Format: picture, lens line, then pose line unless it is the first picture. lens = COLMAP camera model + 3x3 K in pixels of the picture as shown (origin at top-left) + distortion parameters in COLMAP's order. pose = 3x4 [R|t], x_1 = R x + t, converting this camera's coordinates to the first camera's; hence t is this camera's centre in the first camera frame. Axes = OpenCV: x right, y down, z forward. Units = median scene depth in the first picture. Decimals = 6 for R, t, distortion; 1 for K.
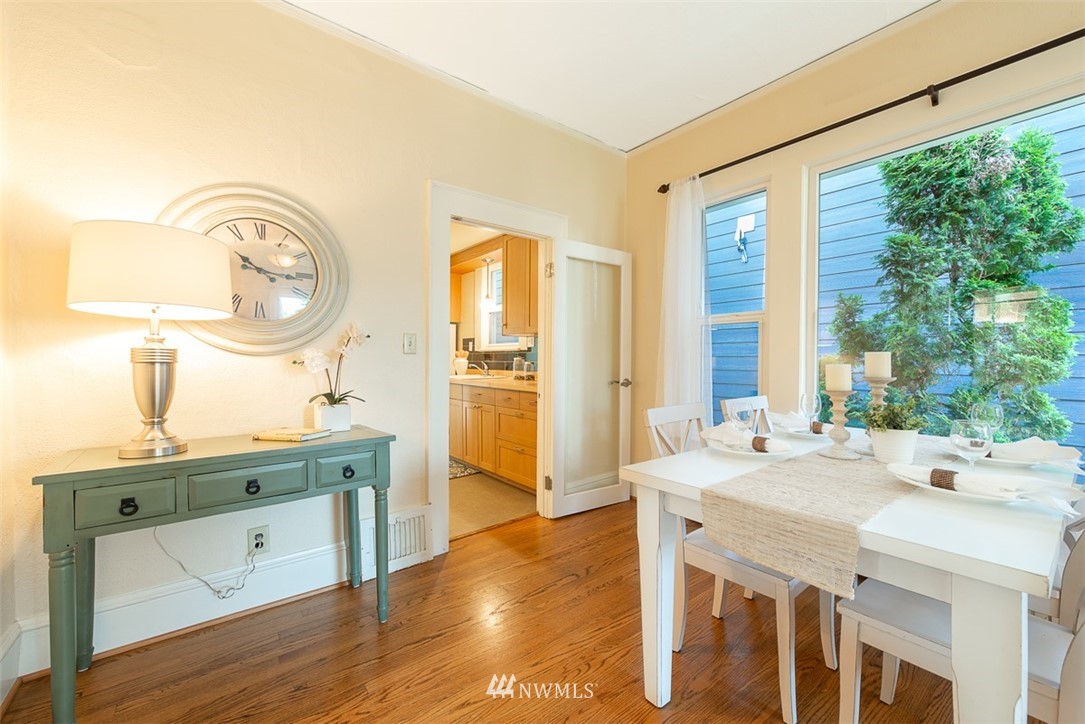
lens RADIAL K [[429.4, 0, 546.5], [0, 429.4, 361.8], [0, 0, 1]] dist [-0.015160, 0.000082]
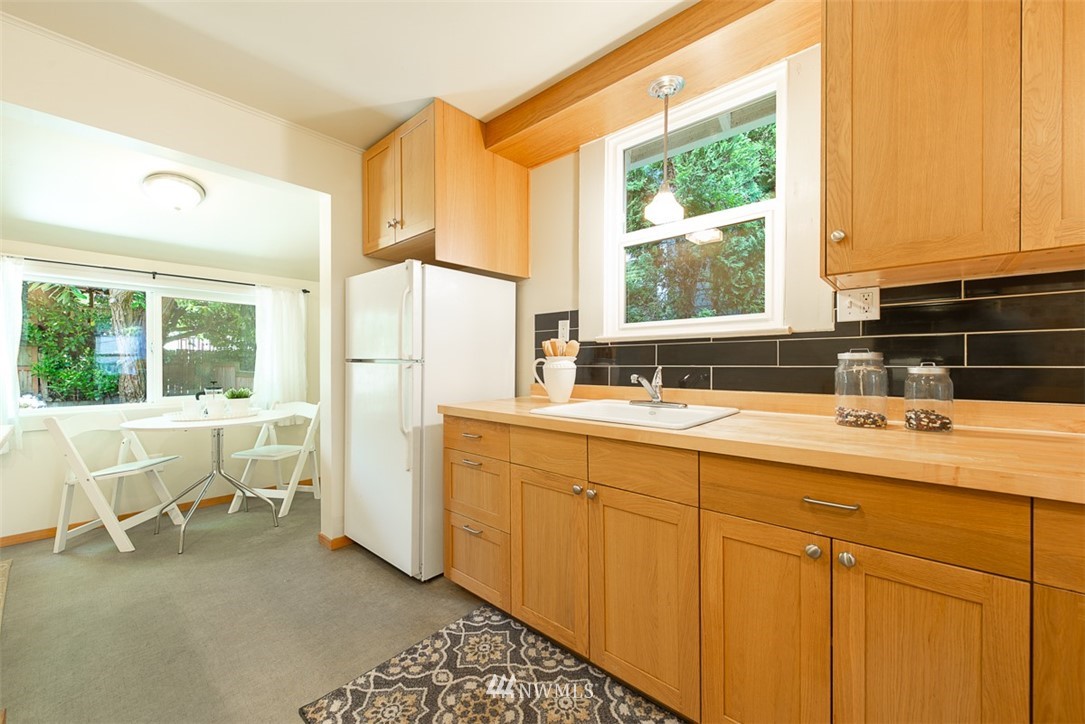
lens RADIAL K [[429.4, 0, 551.3], [0, 429.4, 364.6], [0, 0, 1]] dist [-0.015160, 0.000082]
pose [[0.986681, -0.006463, 0.162536, -0.266088], [0.007775, 0.999942, -0.007436, -0.000367], [-0.162478, 0.008601, 0.986675, 0.609541]]
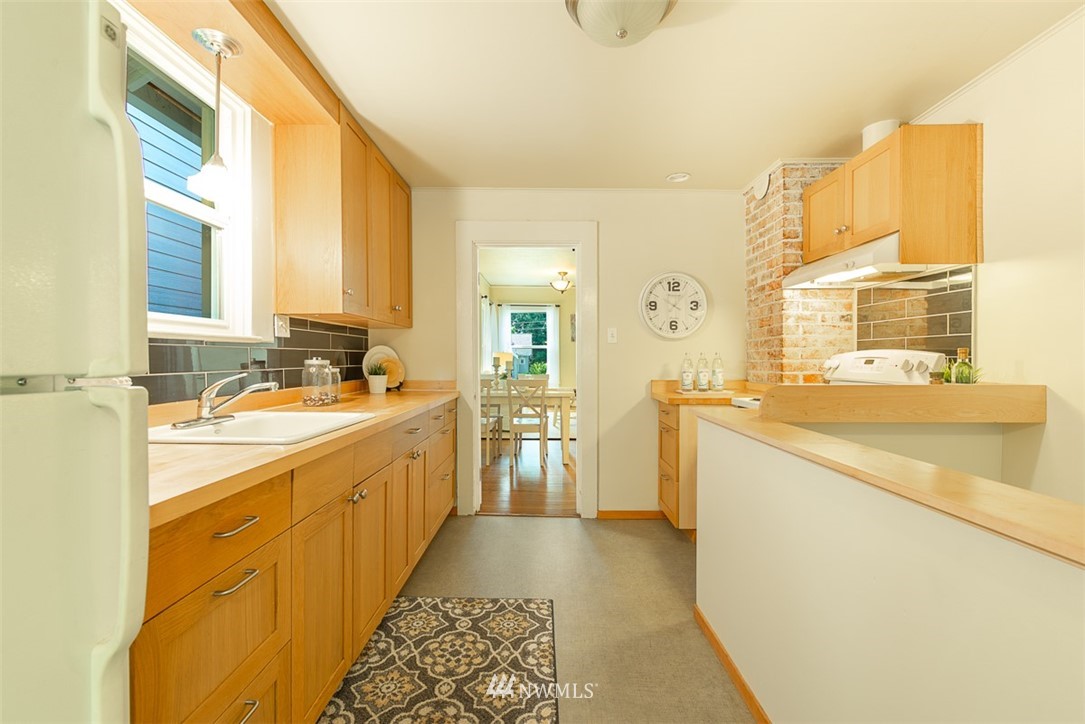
lens RADIAL K [[463.2, 0, 545.6], [0, 463.2, 356.7], [0, 0, 1]] dist [-0.001575, -0.000076]
pose [[-0.779442, -0.008495, 0.626417, -2.273720], [0.001101, 0.999888, 0.014930, -0.124268], [-0.626474, 0.012327, -0.779345, 4.072790]]
